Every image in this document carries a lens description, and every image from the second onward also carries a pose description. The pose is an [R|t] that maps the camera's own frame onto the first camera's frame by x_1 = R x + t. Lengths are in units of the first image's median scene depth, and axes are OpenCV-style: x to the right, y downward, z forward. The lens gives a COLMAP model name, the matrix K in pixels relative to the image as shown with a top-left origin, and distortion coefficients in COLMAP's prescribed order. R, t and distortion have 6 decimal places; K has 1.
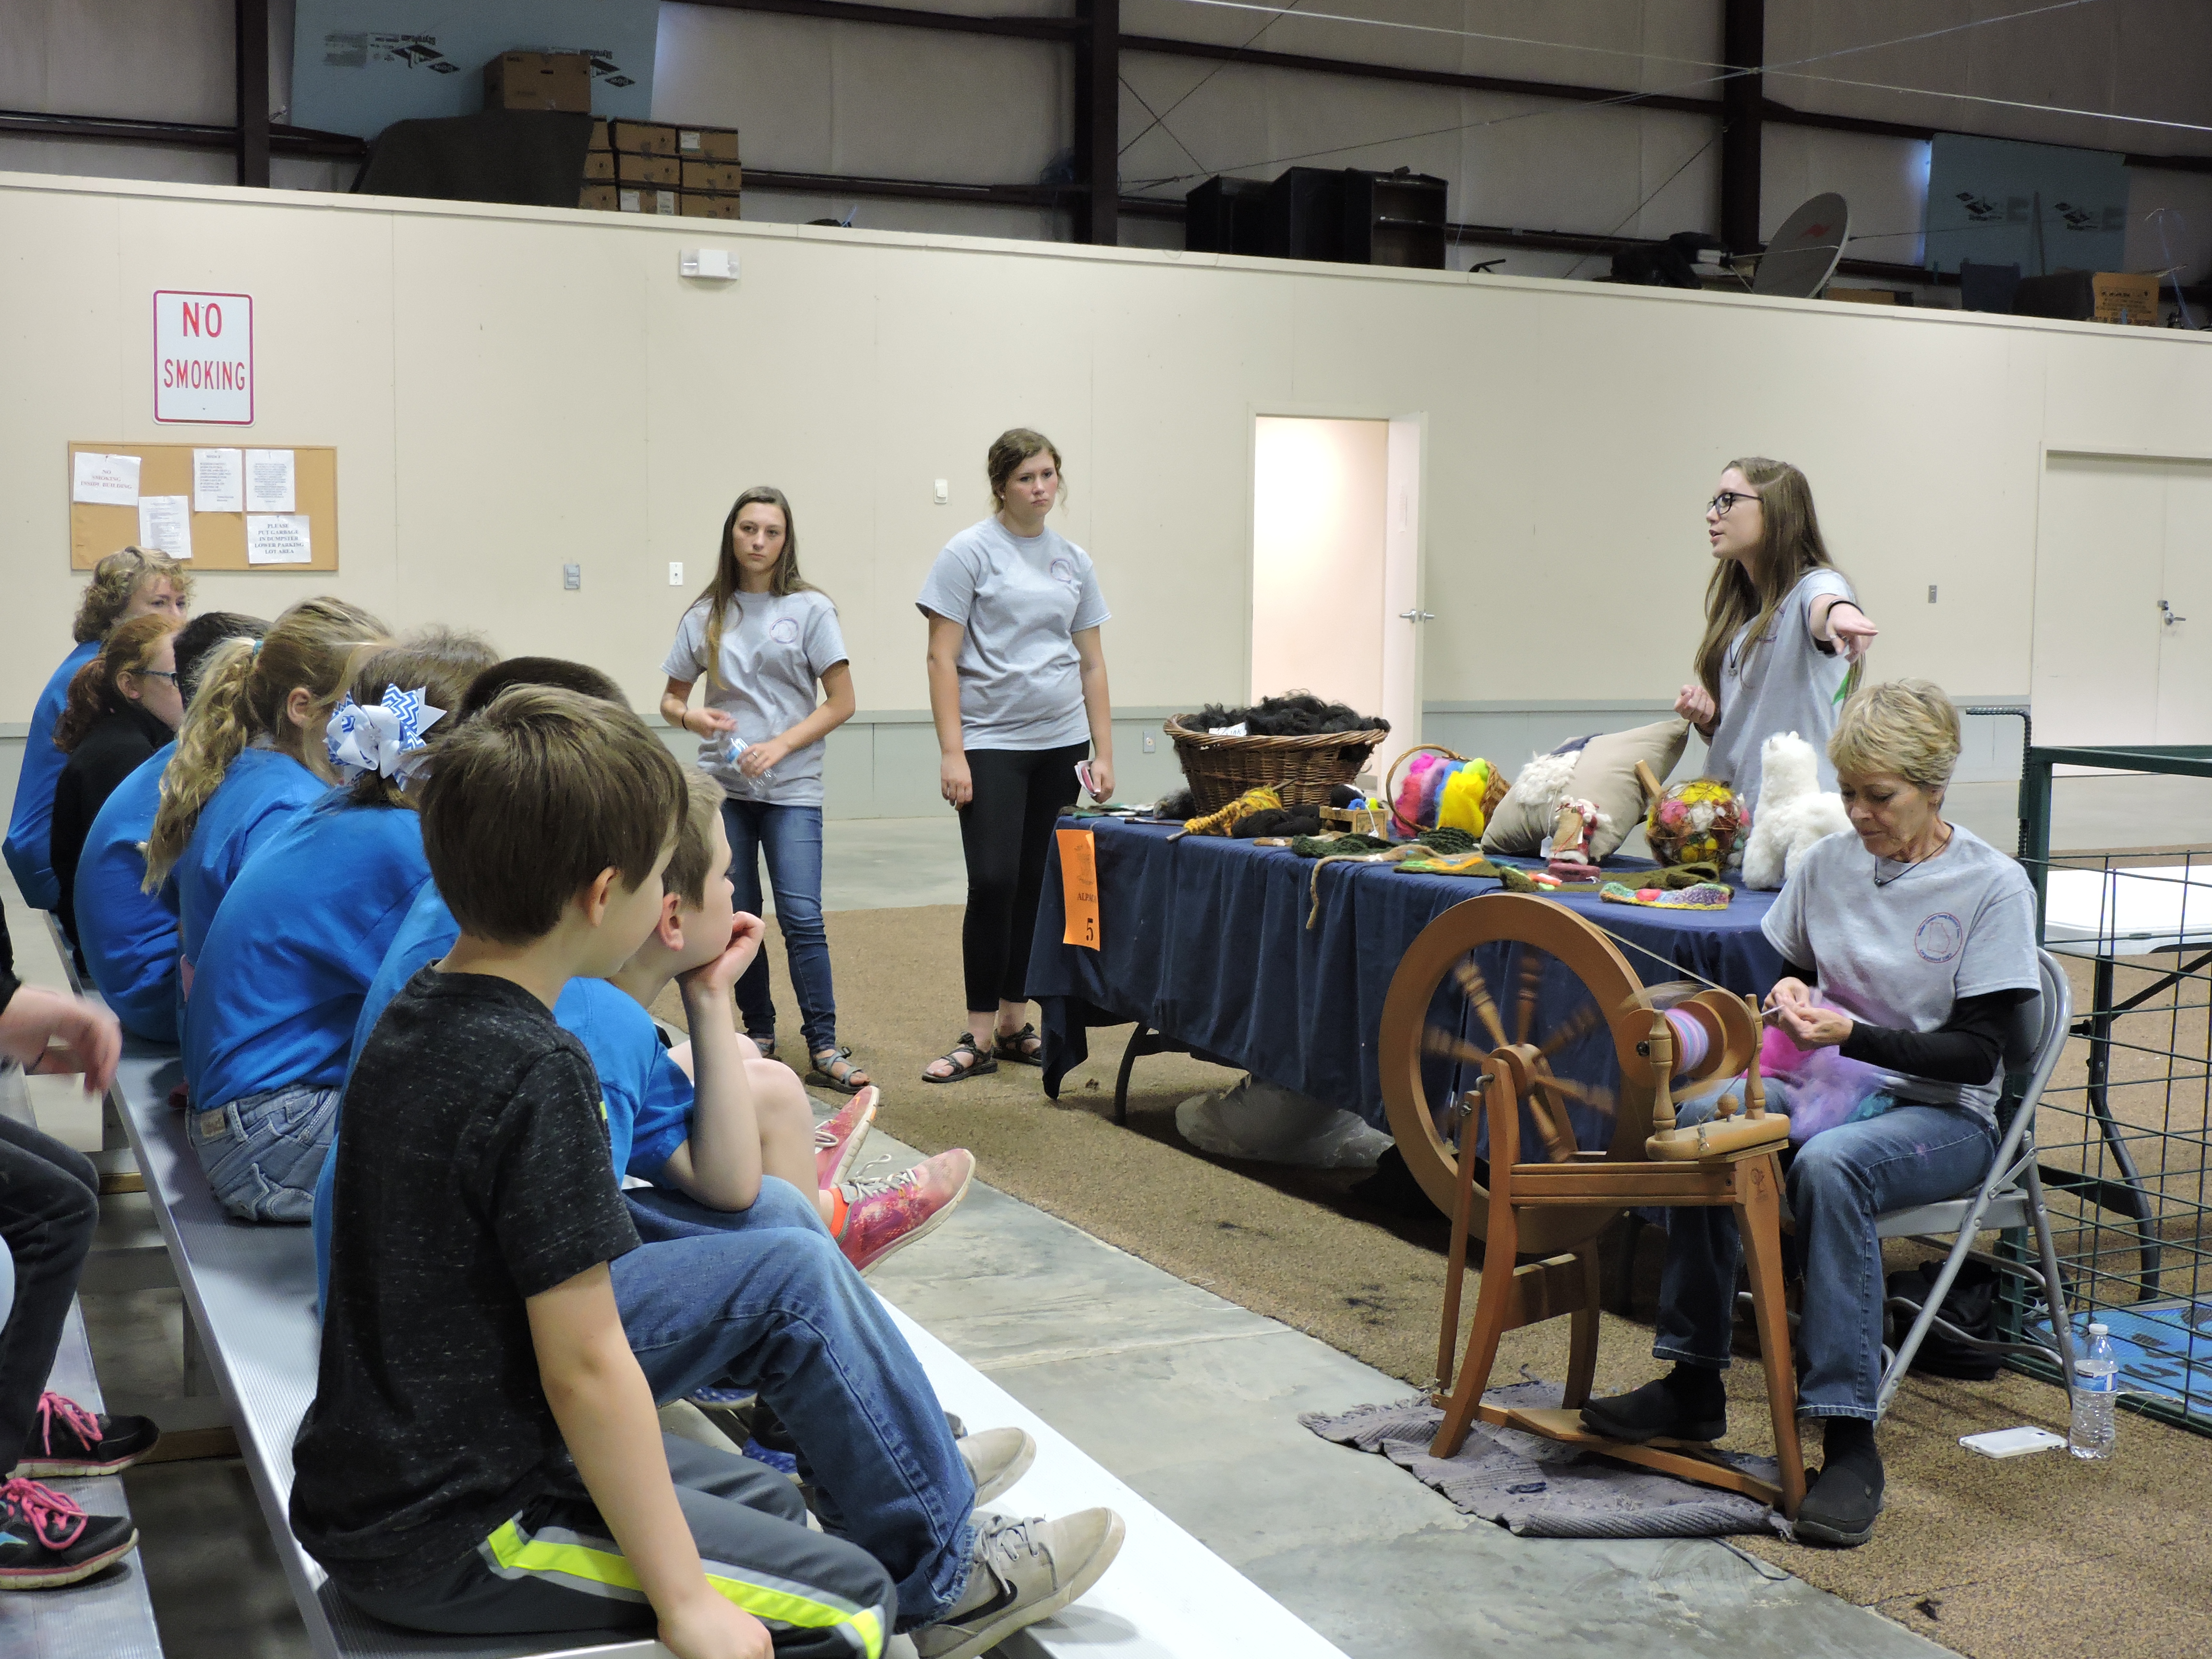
lens RADIAL K [[2746.1, 0, 1105.4], [0, 2746.1, 824.9], [0, 0, 1]] dist [-0.036204, 0.000000]
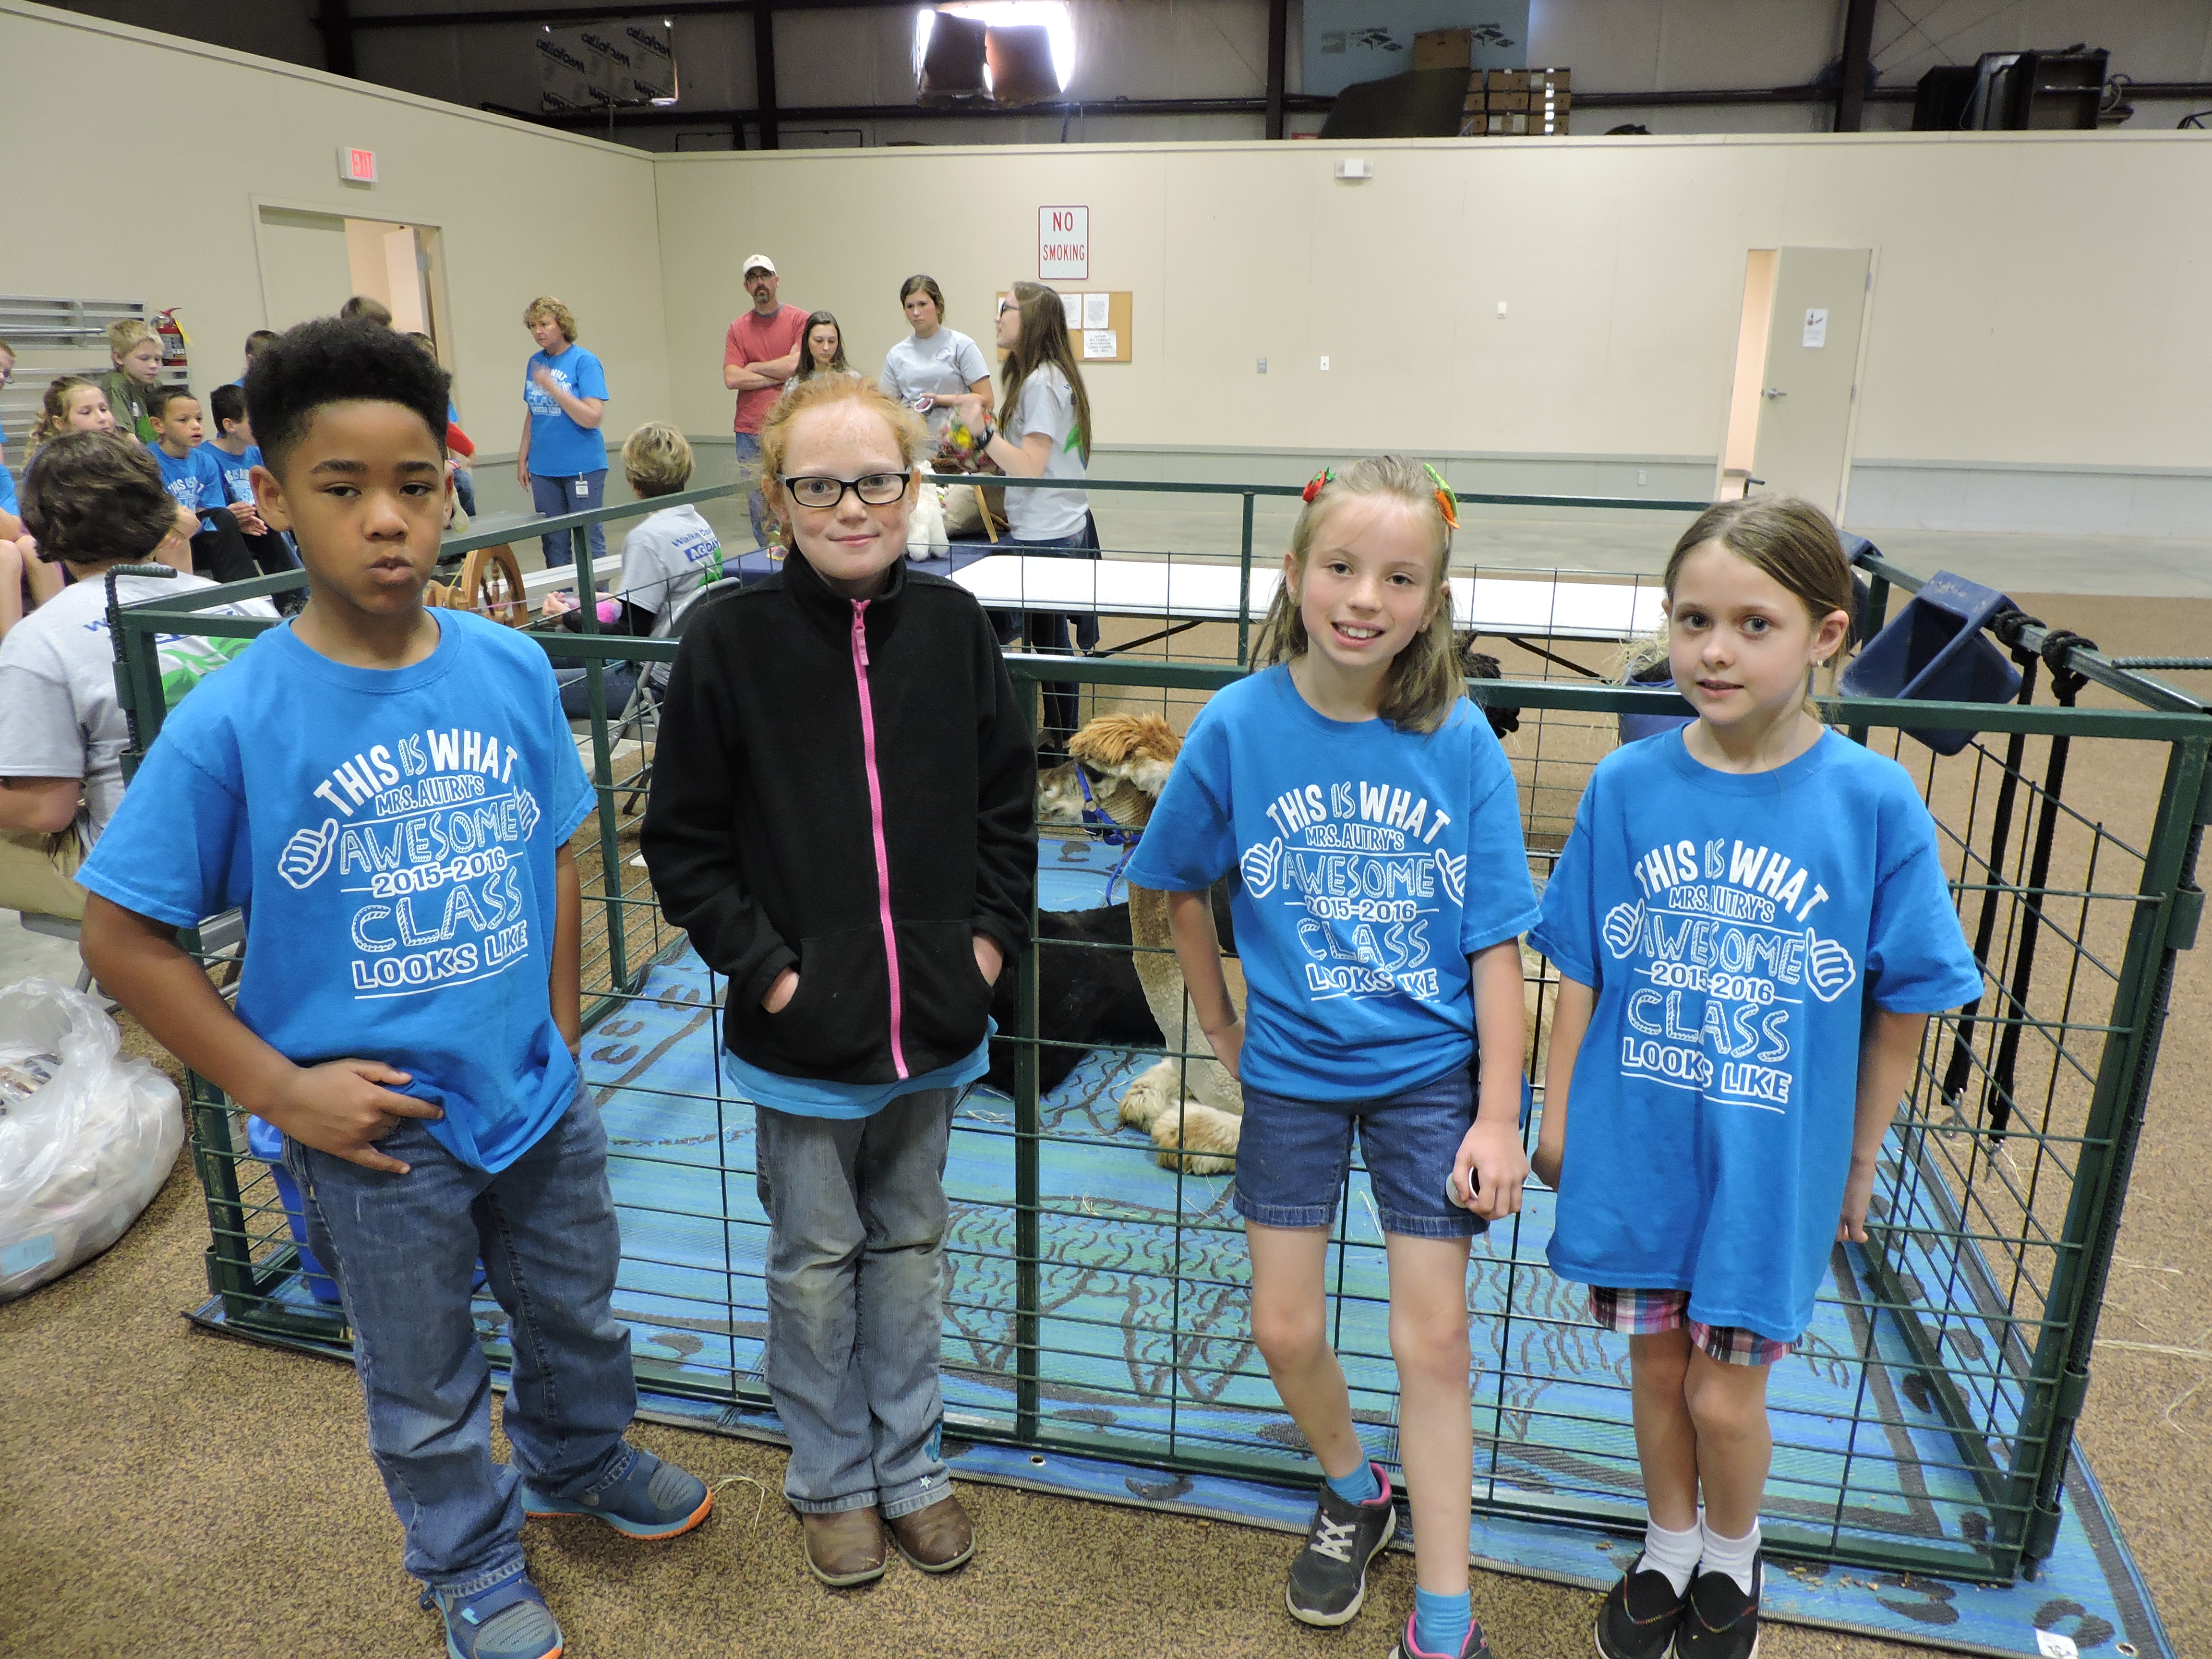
lens RADIAL K [[1579.4, 0, 1105.2], [0, 1579.4, 833.9], [0, 0, 1]] dist [-0.001277, -0.006593]
pose [[0.783505, 0.177388, -0.595528, 0.344181], [-0.058187, 0.975121, 0.213901, -0.008411], [0.618655, -0.132941, 0.774333, 0.111006]]
